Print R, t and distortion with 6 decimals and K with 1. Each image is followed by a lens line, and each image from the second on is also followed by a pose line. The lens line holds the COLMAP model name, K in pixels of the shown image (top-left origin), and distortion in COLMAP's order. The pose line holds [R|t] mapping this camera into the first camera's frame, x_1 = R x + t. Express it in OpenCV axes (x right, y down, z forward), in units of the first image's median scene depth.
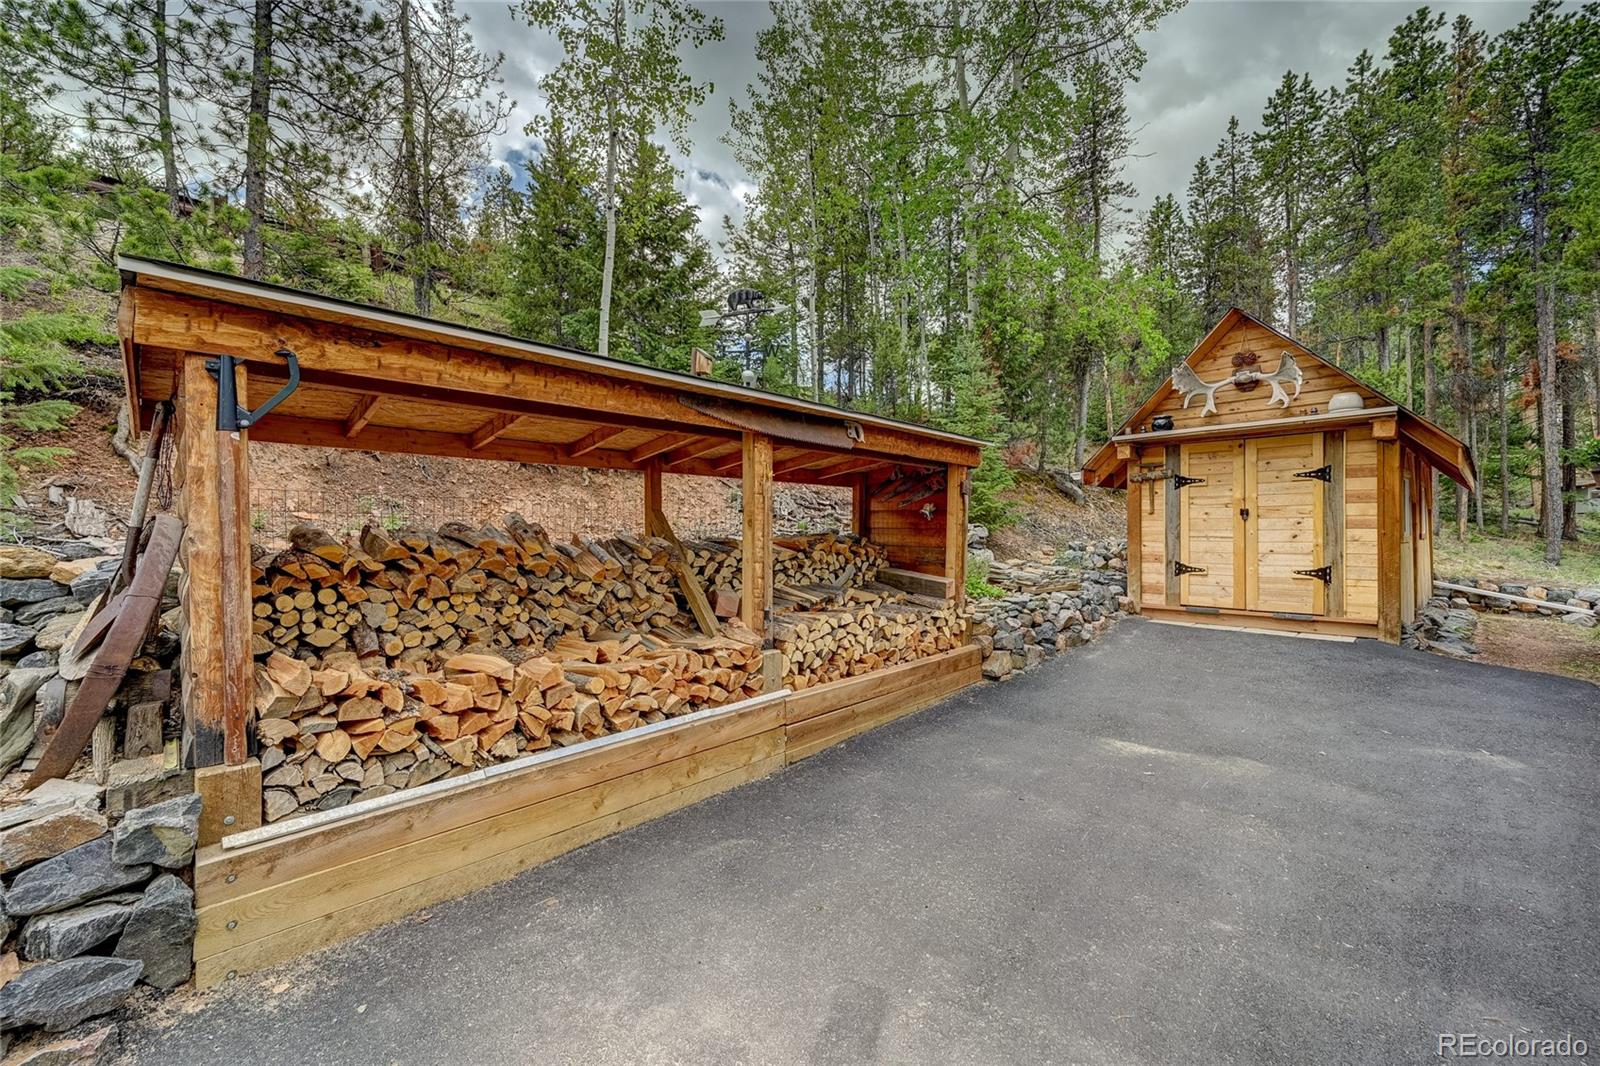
lens RADIAL K [[633.2, 0, 803.1], [0, 633.2, 552.0], [0, 0, 1]] dist [-0.002063, 0.000118]
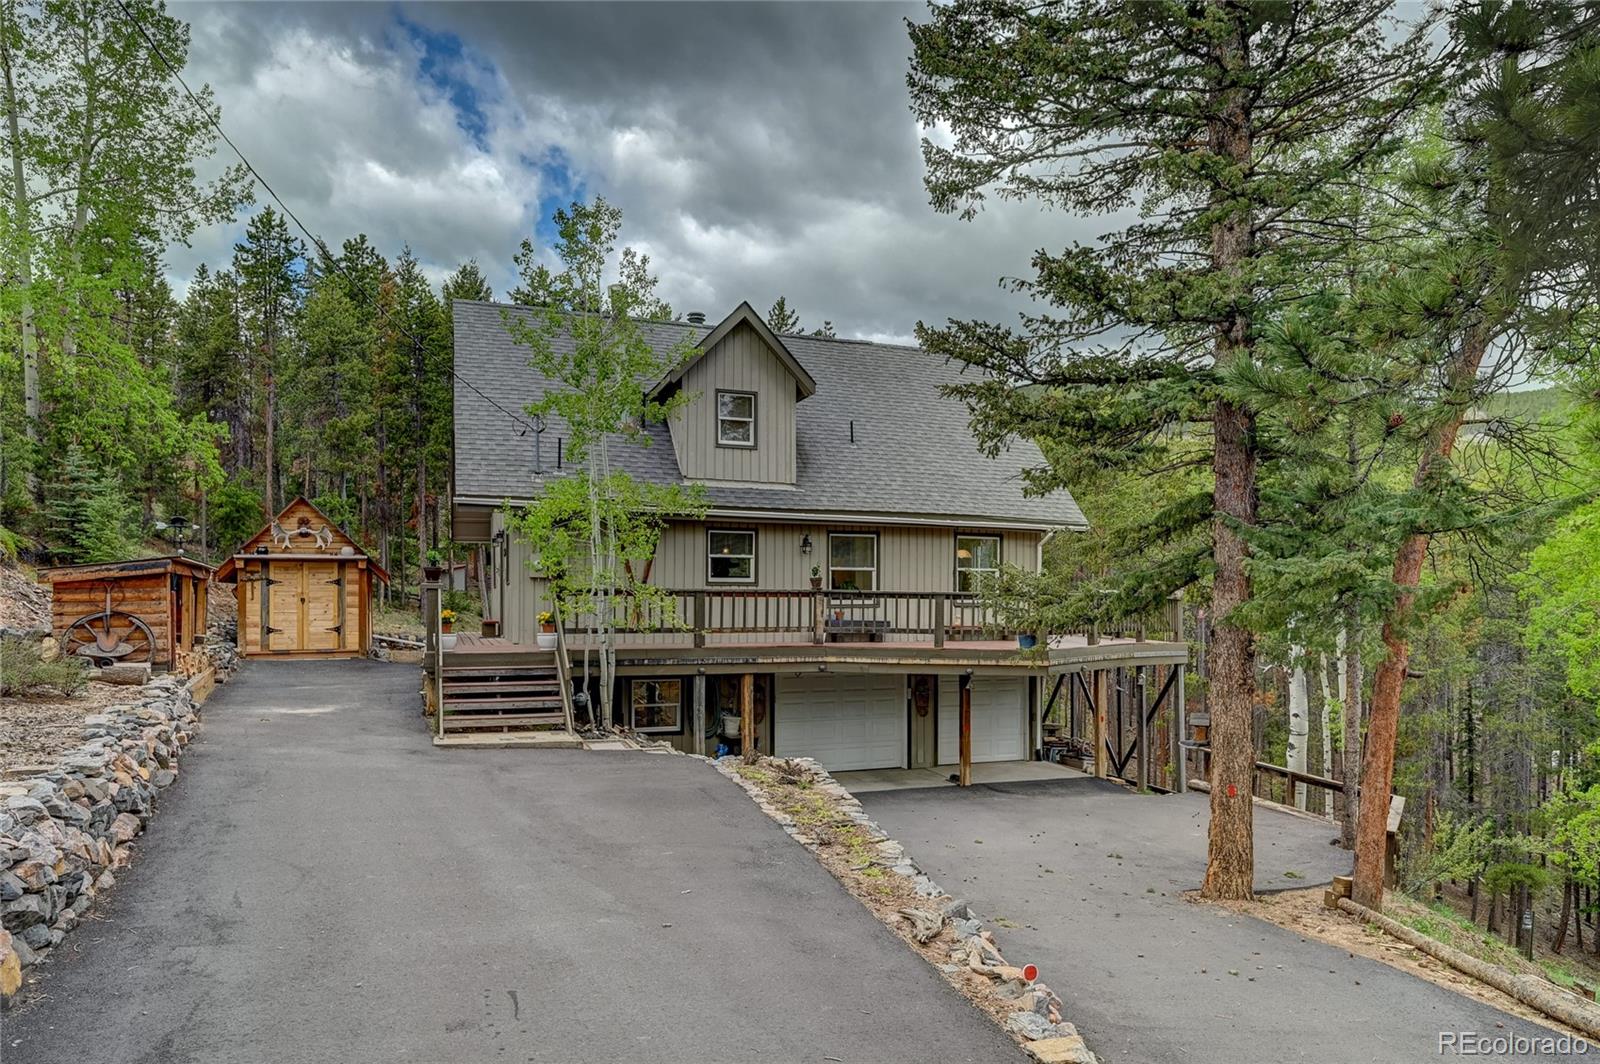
lens RADIAL K [[907.6, 0, 801.9], [0, 907.6, 531.2], [0, 0, 1]] dist [-0.004448, -0.000769]
pose [[0.316441, 0.072578, 0.945832, -1.456706], [0.031568, 0.995711, -0.086967, 0.018248], [-0.948087, 0.057378, 0.312793, -1.330245]]
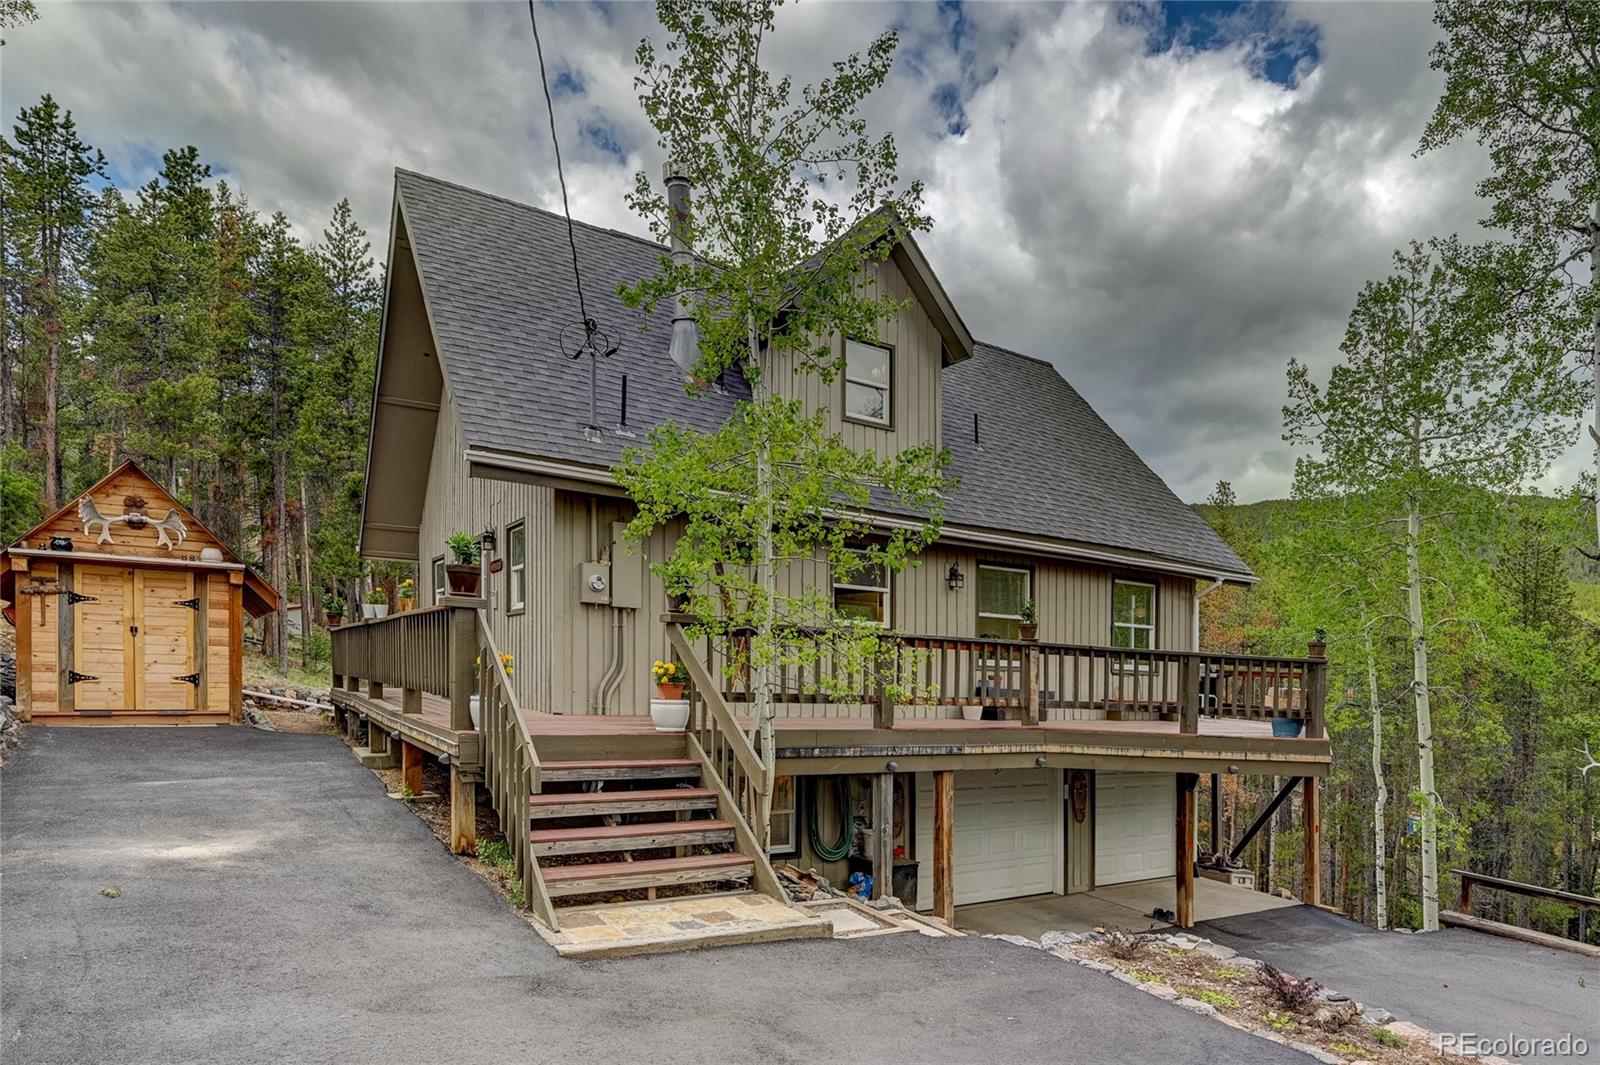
lens RADIAL K [[893.7, 0, 786.9], [0, 893.7, 653.3], [0, 0, 1]] dist [-0.004143, -0.000450]
pose [[0.149080, 0.020386, 0.988615, -0.784164], [-0.000461, 0.999789, -0.020547, 0.016762], [-0.988825, 0.002607, 0.149058, -0.476896]]
